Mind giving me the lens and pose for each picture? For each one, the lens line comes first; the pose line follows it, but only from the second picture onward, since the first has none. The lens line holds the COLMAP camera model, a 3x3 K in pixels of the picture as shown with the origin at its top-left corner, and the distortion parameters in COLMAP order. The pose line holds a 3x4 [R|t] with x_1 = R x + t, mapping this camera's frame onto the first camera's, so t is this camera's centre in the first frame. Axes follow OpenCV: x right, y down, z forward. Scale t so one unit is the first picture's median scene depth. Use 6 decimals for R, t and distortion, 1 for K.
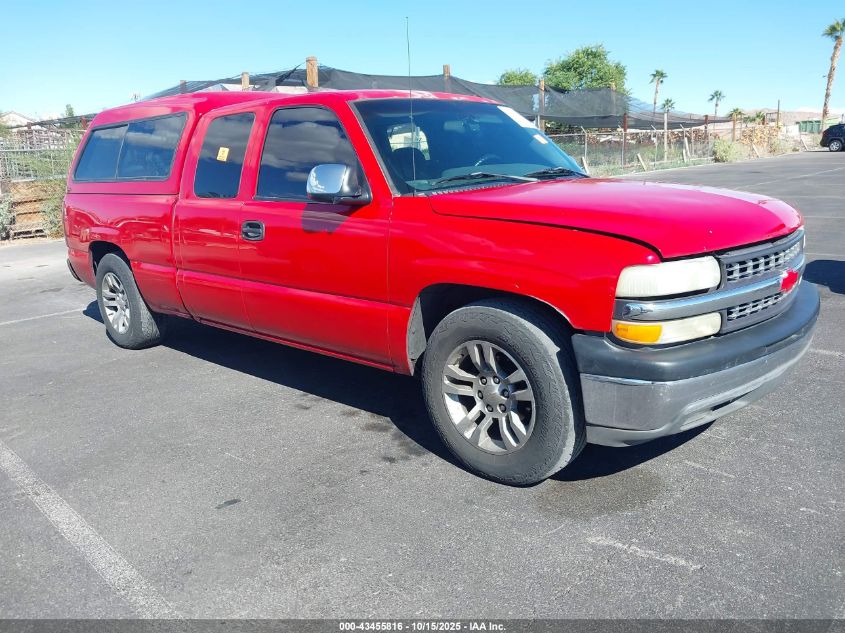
lens RADIAL K [[674.0, 0, 422.5], [0, 674.0, 316.5], [0, 0, 1]] dist [0.010849, 0.004702]
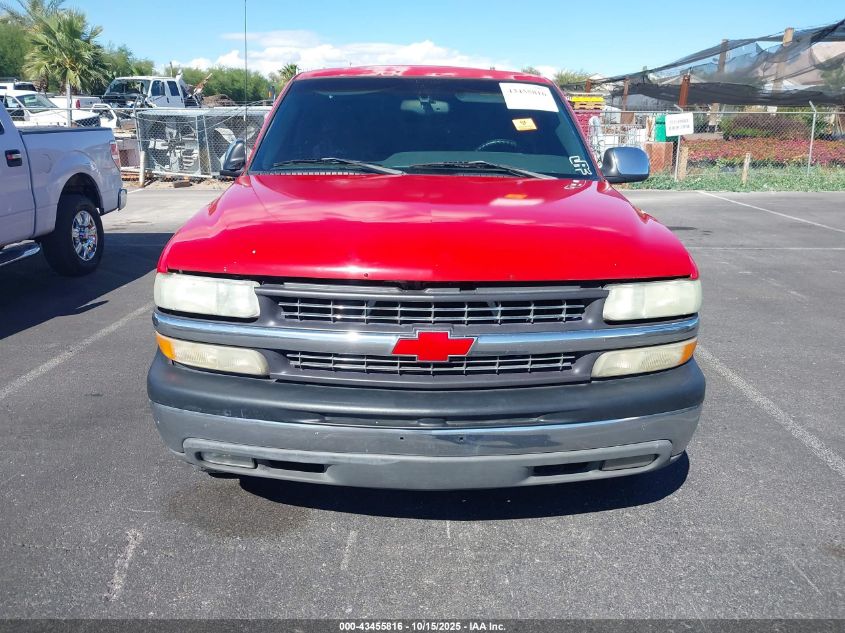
lens RADIAL K [[674.0, 0, 422.5], [0, 674.0, 316.5], [0, 0, 1]] dist [0.010849, 0.004702]
pose [[0.701155, 0.246522, -0.669035, 0.964053], [-0.210376, 0.968081, 0.136237, -0.173245], [0.681266, 0.045226, 0.730638, 0.460975]]
